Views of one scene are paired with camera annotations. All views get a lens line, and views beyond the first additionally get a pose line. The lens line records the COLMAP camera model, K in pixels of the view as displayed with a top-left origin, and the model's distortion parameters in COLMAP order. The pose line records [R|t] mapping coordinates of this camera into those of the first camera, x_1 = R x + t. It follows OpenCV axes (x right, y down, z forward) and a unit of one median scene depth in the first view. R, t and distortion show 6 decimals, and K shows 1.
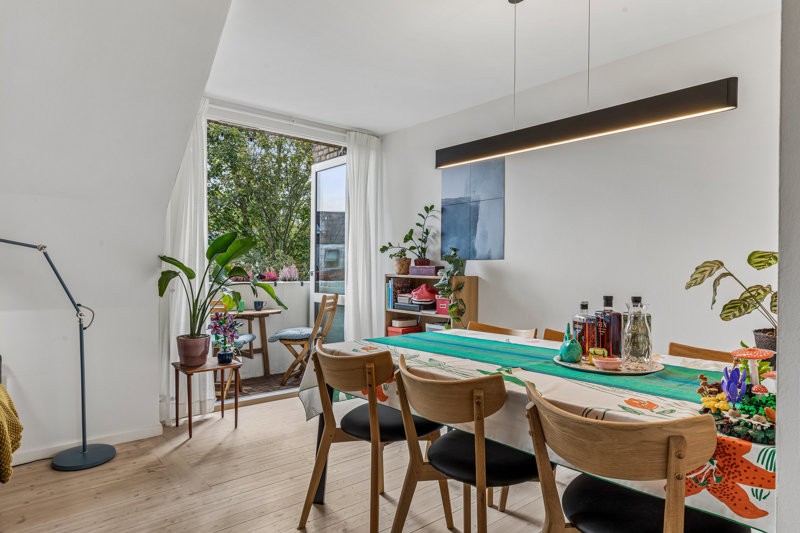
lens RADIAL K [[478.7, 0, 399.3], [0, 478.7, 269.3], [0, 0, 1]] dist [0.004479, 0.001133]
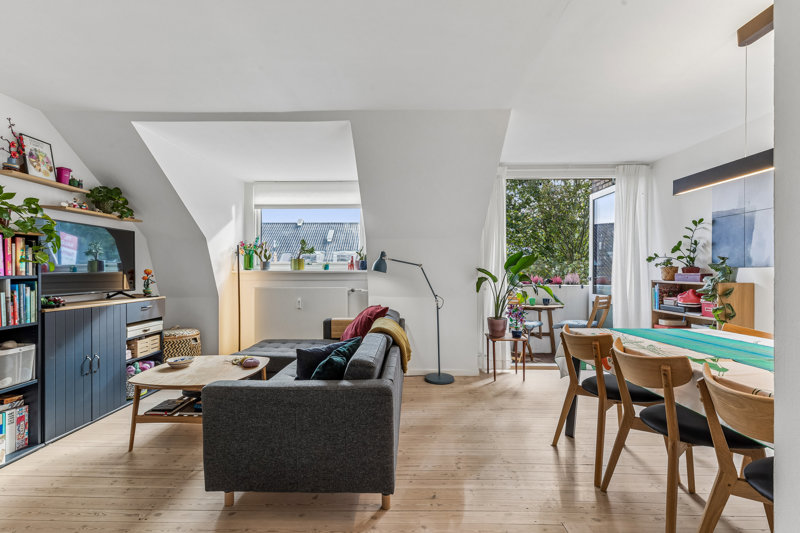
lens RADIAL K [[368.0, 0, 398.9], [0, 368.0, 270.4], [0, 0, 1]] dist [0.019318, 0.000074]
pose [[0.756954, -0.008600, -0.653412, 0.114319], [0.001277, 0.999931, -0.011681, -0.004577], [0.653467, 0.008008, 0.756913, -0.129021]]
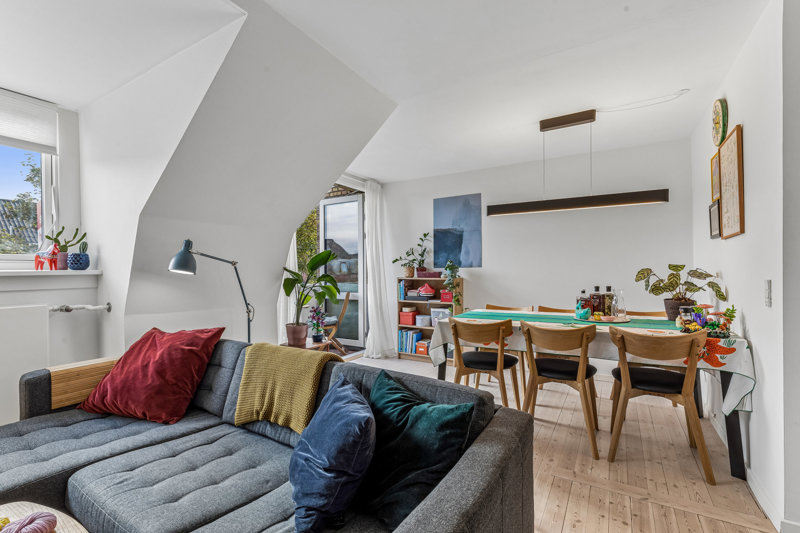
lens RADIAL K [[362.1, 0, 401.6], [0, 362.1, 269.2], [0, 0, 1]] dist [0.017285, 0.000033]
pose [[0.948218, -0.011963, 0.317394, -0.436609], [0.014604, 0.999876, -0.005942, -0.010060], [-0.317284, 0.010270, 0.948275, -0.103356]]
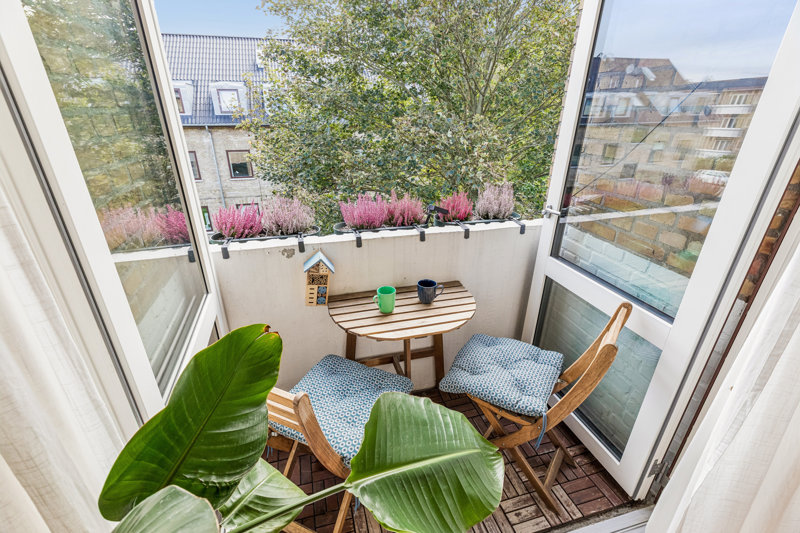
lens RADIAL K [[371.2, 0, 398.4], [0, 371.2, 293.4], [0, 0, 1]] dist [0.019013, 0.000059]
pose [[0.908654, 0.180031, -0.376744, -0.247332], [-0.000416, 0.902664, 0.430346, -0.098437], [0.417549, -0.390879, 0.820284, 0.943537]]
